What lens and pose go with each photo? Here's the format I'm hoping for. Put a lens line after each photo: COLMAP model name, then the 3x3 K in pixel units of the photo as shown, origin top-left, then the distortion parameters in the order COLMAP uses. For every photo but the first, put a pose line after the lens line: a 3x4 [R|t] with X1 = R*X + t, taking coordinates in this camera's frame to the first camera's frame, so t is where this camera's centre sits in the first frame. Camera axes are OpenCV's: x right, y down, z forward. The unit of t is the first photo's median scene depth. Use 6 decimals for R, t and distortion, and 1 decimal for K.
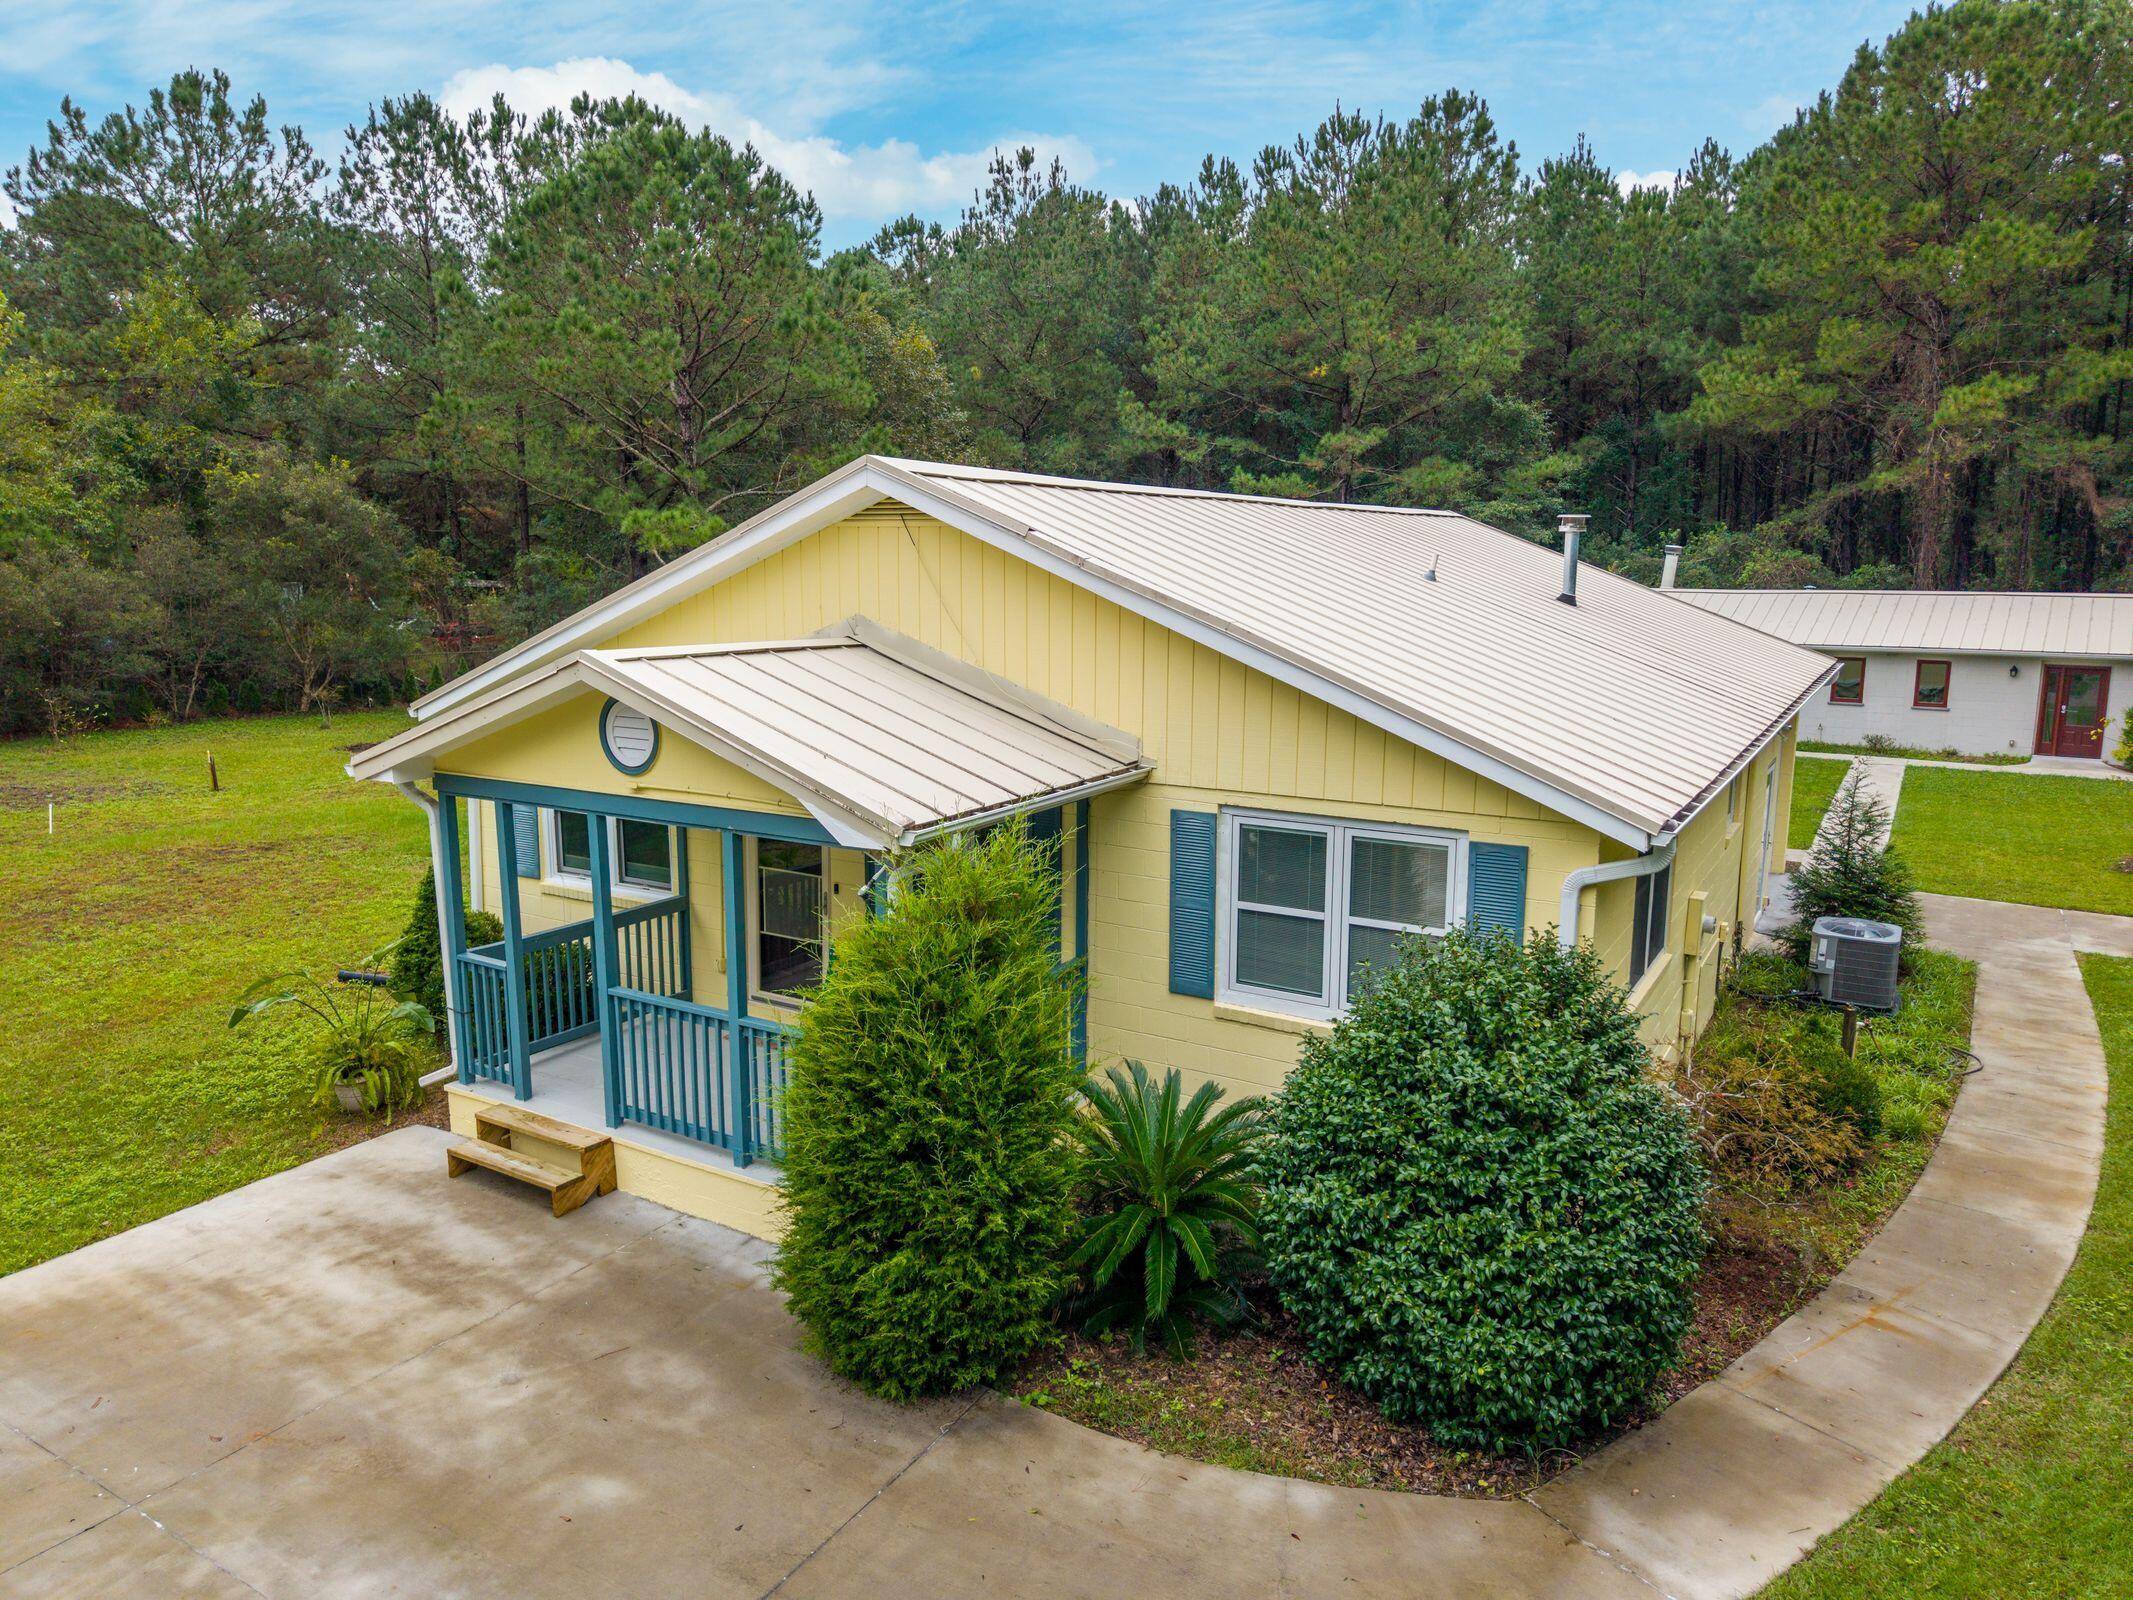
lens RADIAL K [[1418.9, 0, 1066.5], [0, 1418.9, 800.0], [0, 0, 1]] dist [0.036221, -0.026348]
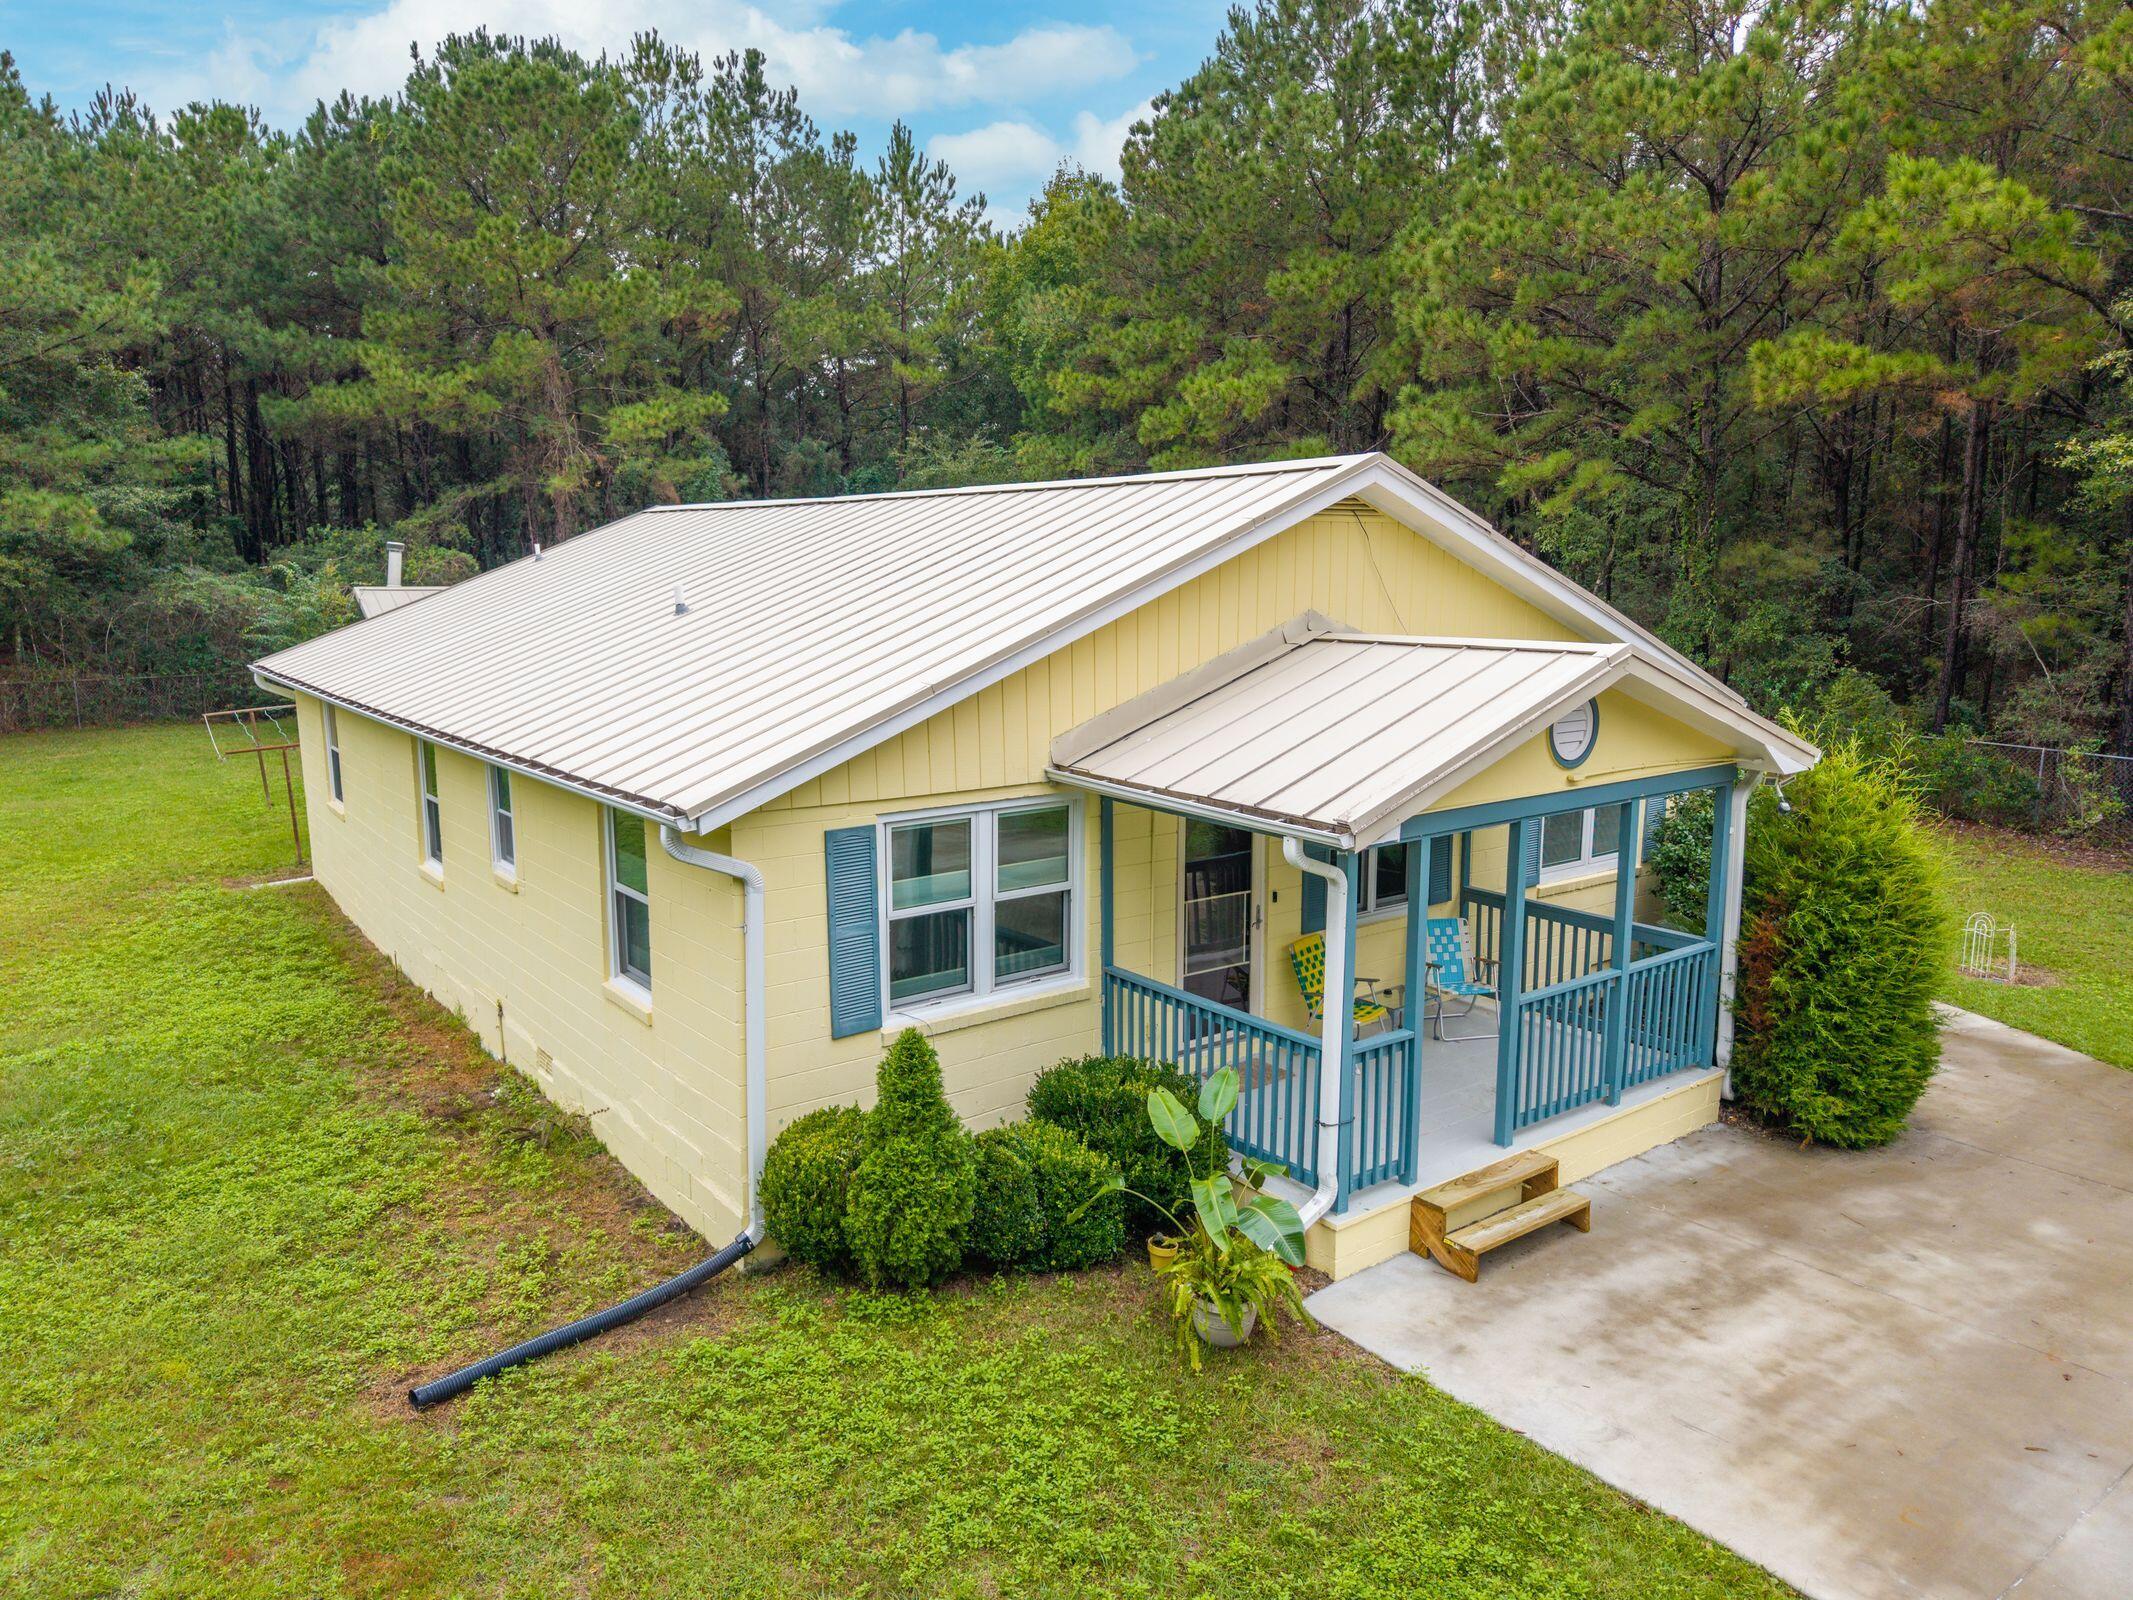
lens RADIAL K [[1418.9, 0, 1066.5], [0, 1418.9, 800.0], [0, 0, 1]] dist [0.036221, -0.026348]
pose [[0.370797, -0.162794, 0.914335, -1.315398], [0.161491, 0.980821, 0.109141, -0.157686], [-0.914566, 0.107187, 0.389975, 0.902851]]
